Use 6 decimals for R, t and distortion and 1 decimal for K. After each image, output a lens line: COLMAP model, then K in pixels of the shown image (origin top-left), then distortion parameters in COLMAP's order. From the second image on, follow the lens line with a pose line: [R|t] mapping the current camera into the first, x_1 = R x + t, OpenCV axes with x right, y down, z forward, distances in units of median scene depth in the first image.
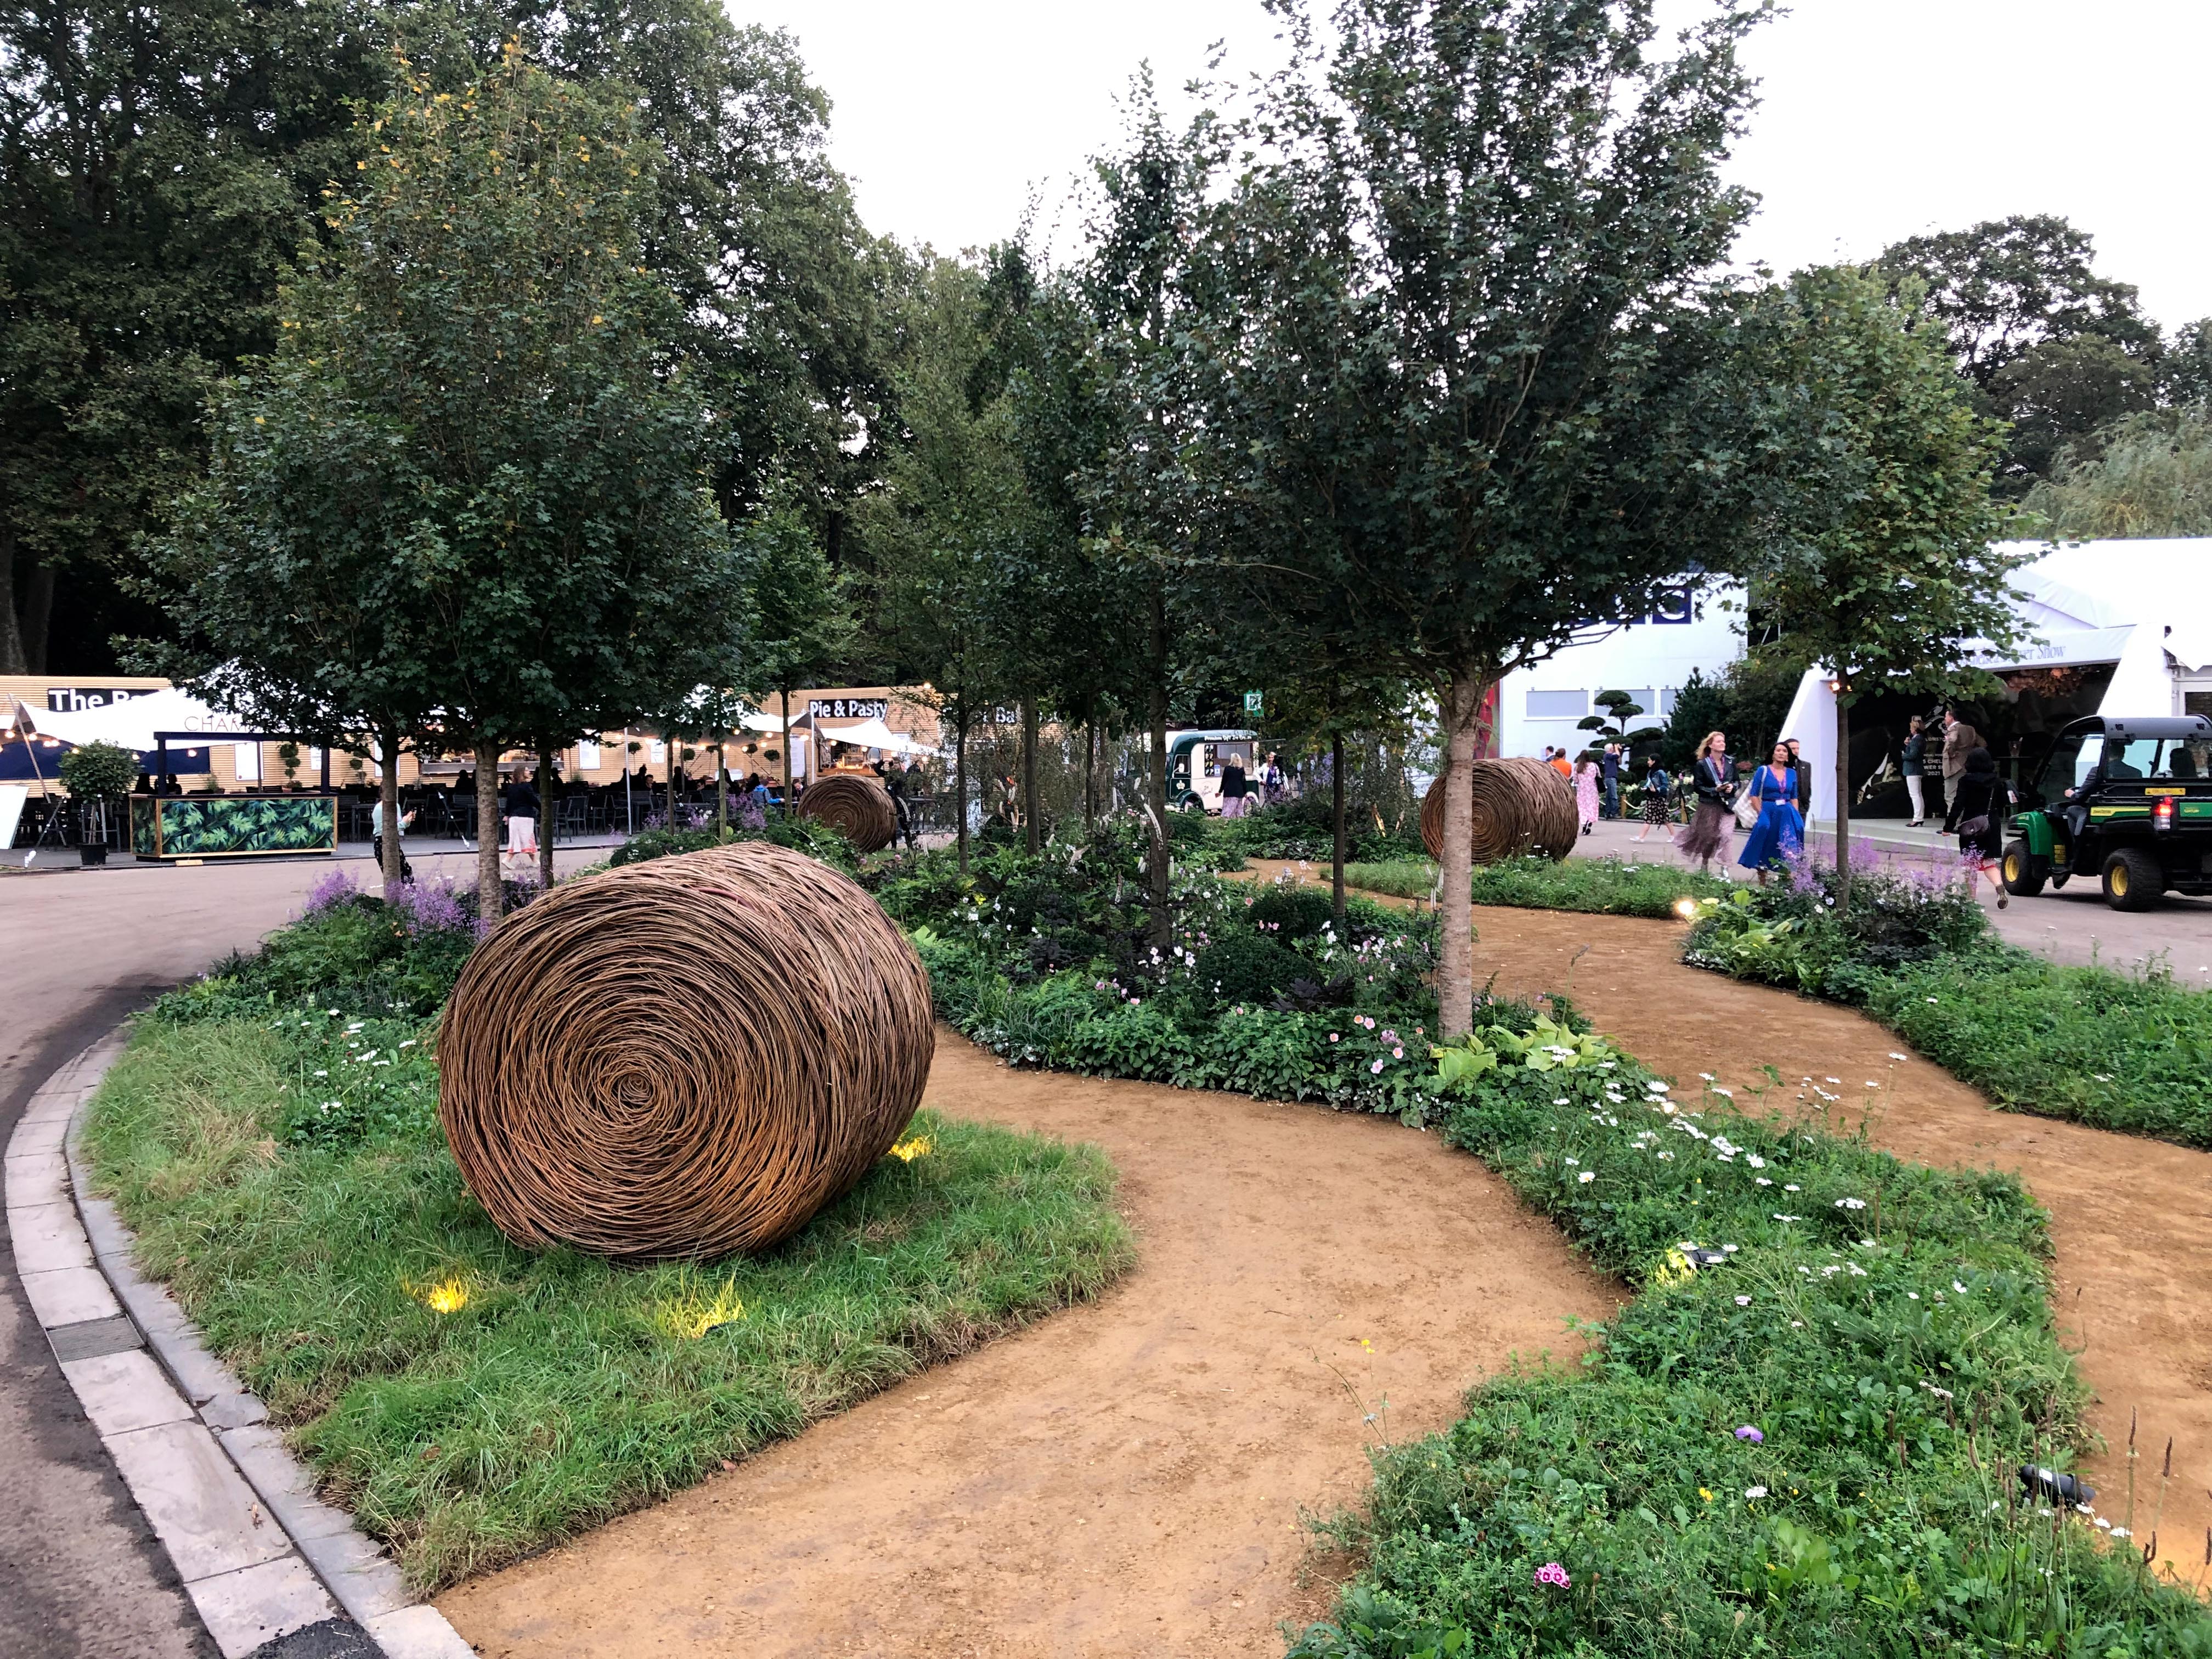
lens RADIAL K [[1808.0, 0, 1099.4], [0, 1808.0, 824.7], [0, 0, 1]] dist [0.027351, -0.033173]
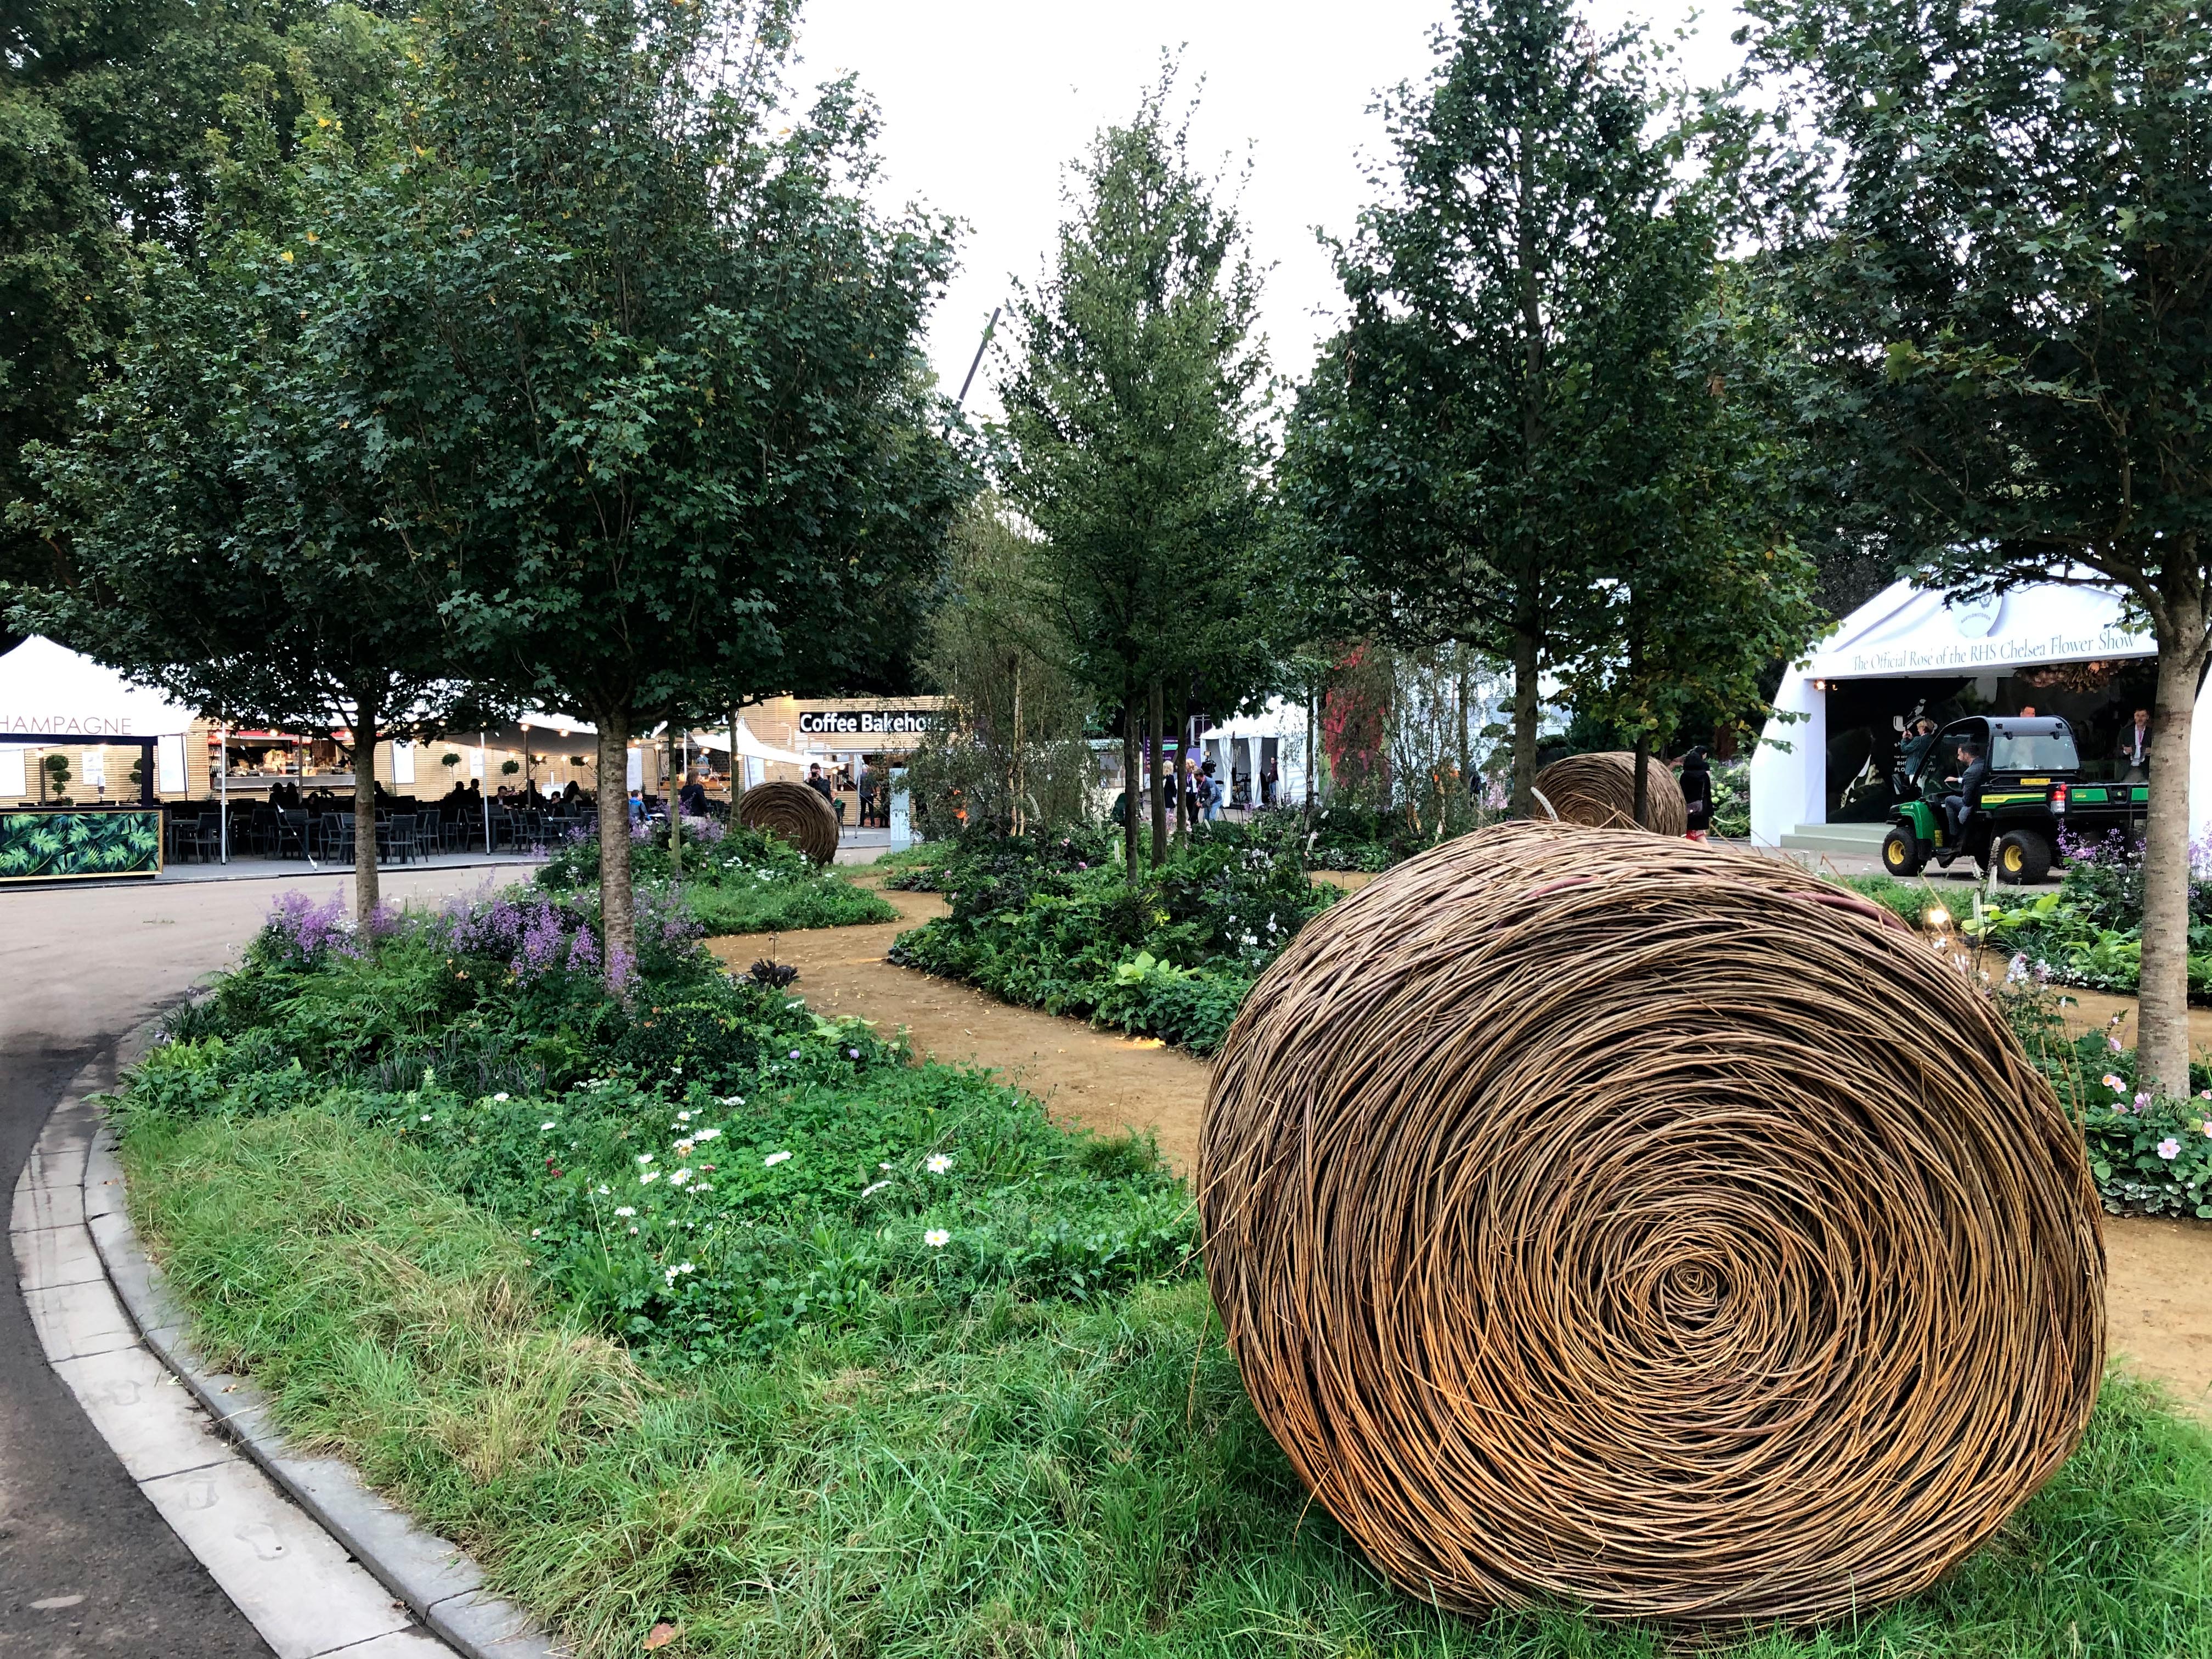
lens RADIAL K [[1808.0, 0, 1113.9], [0, 1808.0, 833.7], [0, 0, 1]] dist [0.027351, -0.033173]
pose [[0.991052, -0.007816, 0.133246, -0.186610], [0.008529, 0.999952, -0.004781, 0.007083], [-0.133202, 0.005875, 0.991072, 0.198405]]
